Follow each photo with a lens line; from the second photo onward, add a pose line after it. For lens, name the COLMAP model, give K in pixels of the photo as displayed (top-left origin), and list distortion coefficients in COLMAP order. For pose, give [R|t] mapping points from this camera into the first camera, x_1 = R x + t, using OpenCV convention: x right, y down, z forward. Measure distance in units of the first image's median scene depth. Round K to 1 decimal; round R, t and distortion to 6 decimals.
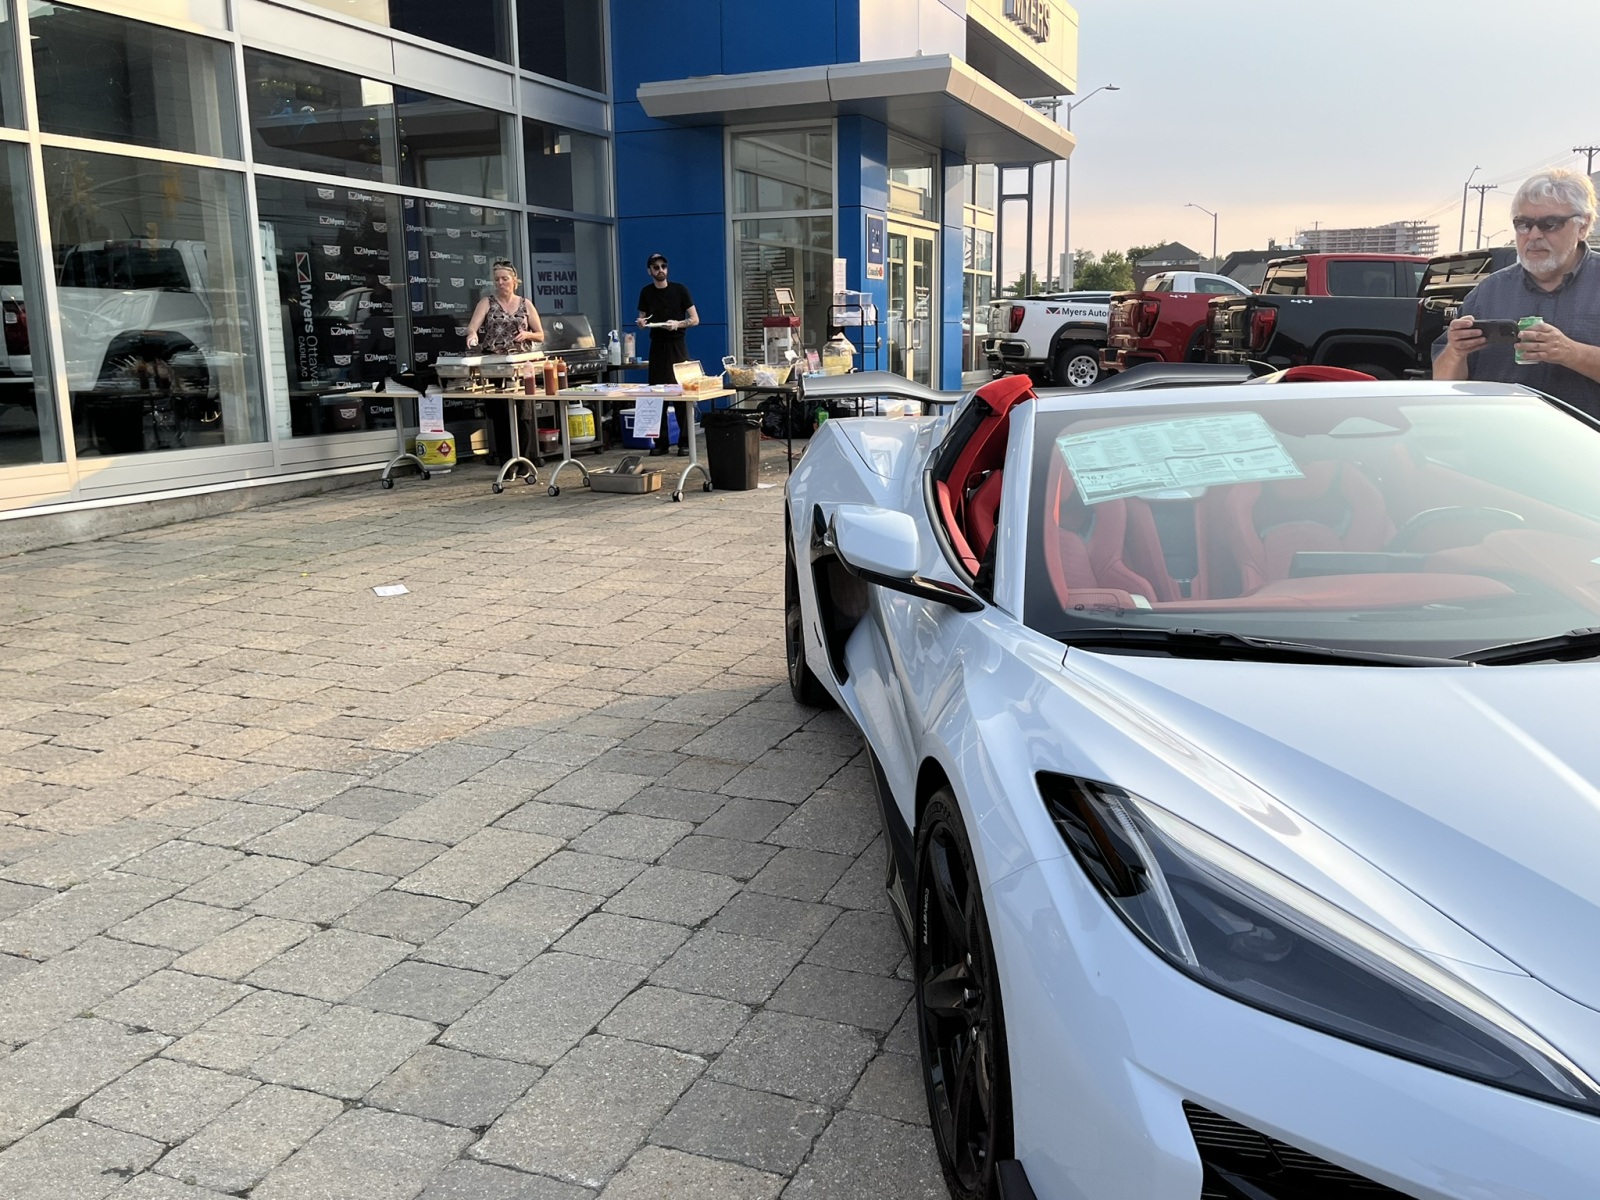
lens RADIAL K [[1346.9, 0, 798.5], [0, 1346.9, 600.9], [0, 0, 1]] dist [0.013688, -0.002071]
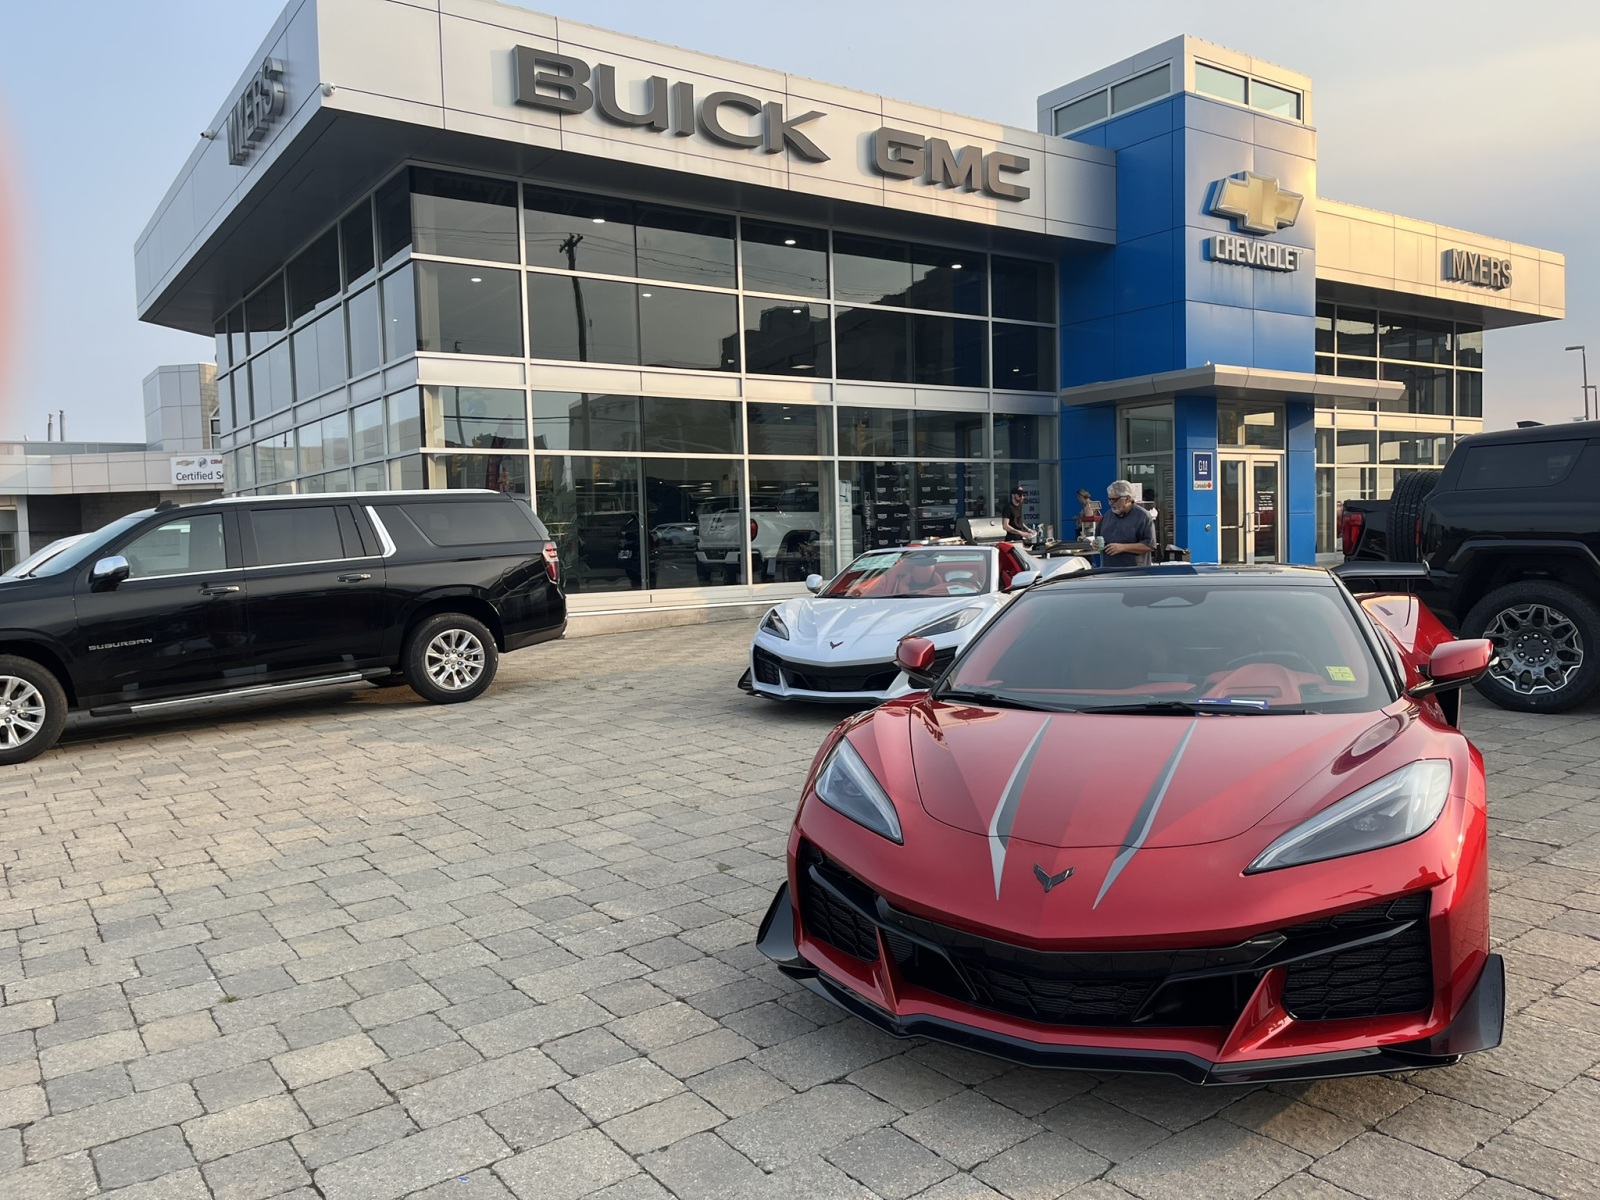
lens RADIAL K [[1217.5, 0, 796.6], [0, 1217.5, 605.4], [0, 0, 1]] dist [0.038934, -0.022879]
pose [[0.843919, 0.016977, -0.536201, 0.480177], [-0.084947, 0.991118, -0.102316, 0.102204], [0.529702, 0.131895, 0.837866, -0.531798]]
